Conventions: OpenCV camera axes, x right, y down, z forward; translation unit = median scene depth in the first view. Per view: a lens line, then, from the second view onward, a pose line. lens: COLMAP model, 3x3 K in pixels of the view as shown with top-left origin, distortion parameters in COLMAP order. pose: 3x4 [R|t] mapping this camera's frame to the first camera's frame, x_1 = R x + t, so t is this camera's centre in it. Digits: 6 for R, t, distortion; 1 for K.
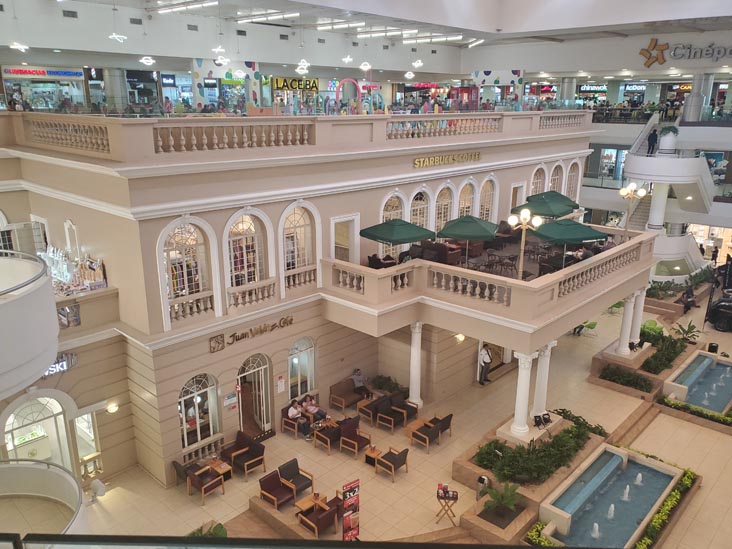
lens RADIAL K [[591.8, 0, 366.8], [0, 591.8, 283.5], [0, 0, 1]] dist [0.082442, -0.071788]
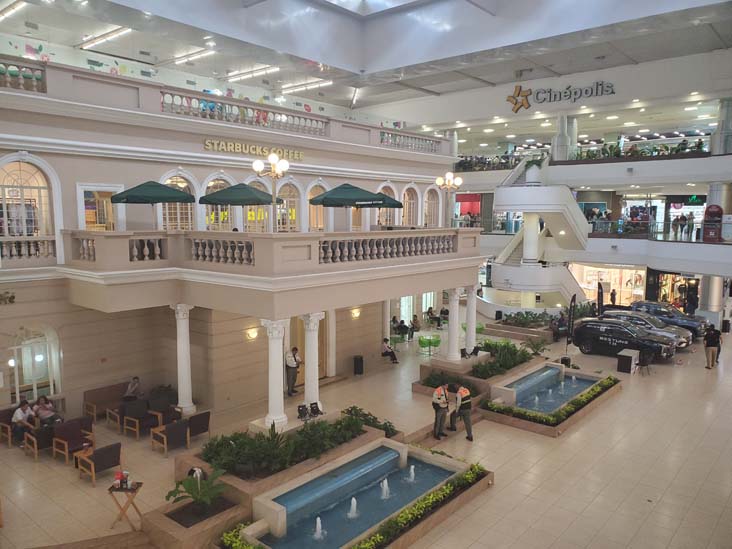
lens RADIAL K [[569.7, 0, 362.9], [0, 569.7, 281.6], [0, 0, 1]] dist [0.029797, -0.005777]
pose [[0.999554, -0.008392, 0.028645, 0.327990], [0.013498, 0.983020, -0.183001, 0.187942], [-0.026623, 0.183306, 0.982695, 0.188114]]
